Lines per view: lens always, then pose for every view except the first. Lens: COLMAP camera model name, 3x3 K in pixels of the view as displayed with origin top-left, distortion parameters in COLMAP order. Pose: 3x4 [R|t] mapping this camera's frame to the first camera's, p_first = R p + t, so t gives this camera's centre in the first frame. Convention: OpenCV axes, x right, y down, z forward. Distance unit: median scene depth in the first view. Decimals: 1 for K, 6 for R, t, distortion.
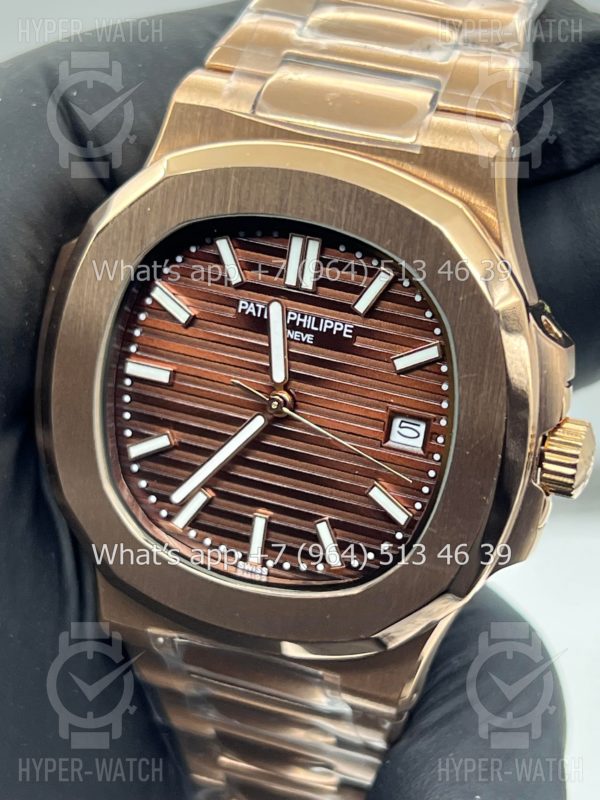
lens RADIAL K [[1832.3, 0, 299.6], [0, 1832.3, 404.3], [0, 0, 1]] dist [0.170712, 0.000000]
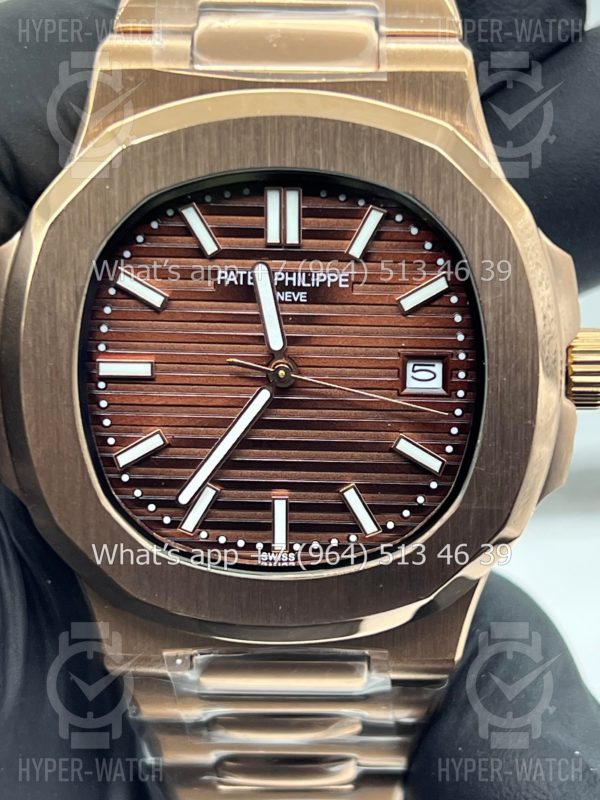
lens RADIAL K [[1832.3, 0, 303.2], [0, 1832.3, 397.0], [0, 0, 1]] dist [0.170712, 0.000000]
pose [[0.938712, -0.189780, 0.287757, -0.268995], [0.200845, 0.979580, -0.009143, 0.022234], [-0.280146, 0.066377, 0.957660, 0.112738]]
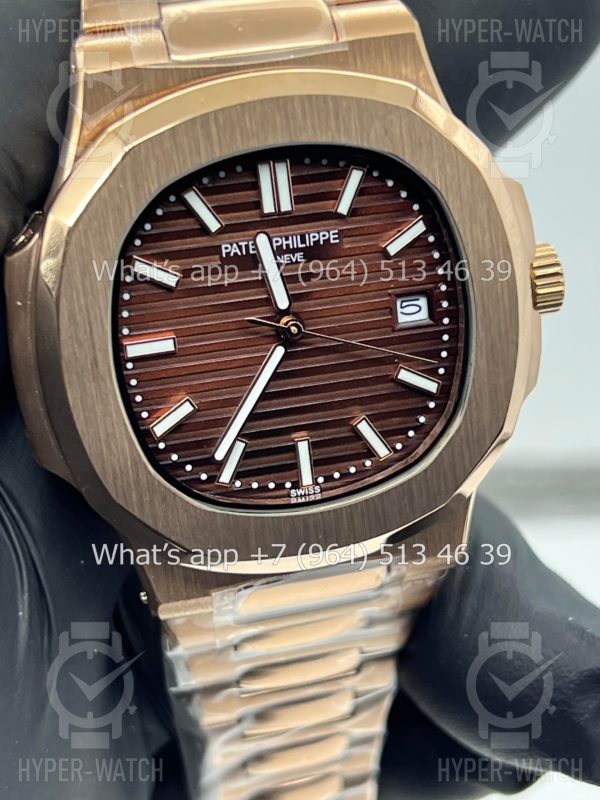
lens RADIAL K [[1832.3, 0, 296.6], [0, 1832.3, 398.9], [0, 0, 1]] dist [0.170712, 0.000000]
pose [[0.812985, -0.365453, 0.453321, -0.482884], [0.339288, 0.930014, 0.141269, -0.106264], [-0.473222, 0.038957, 0.880082, 0.106141]]
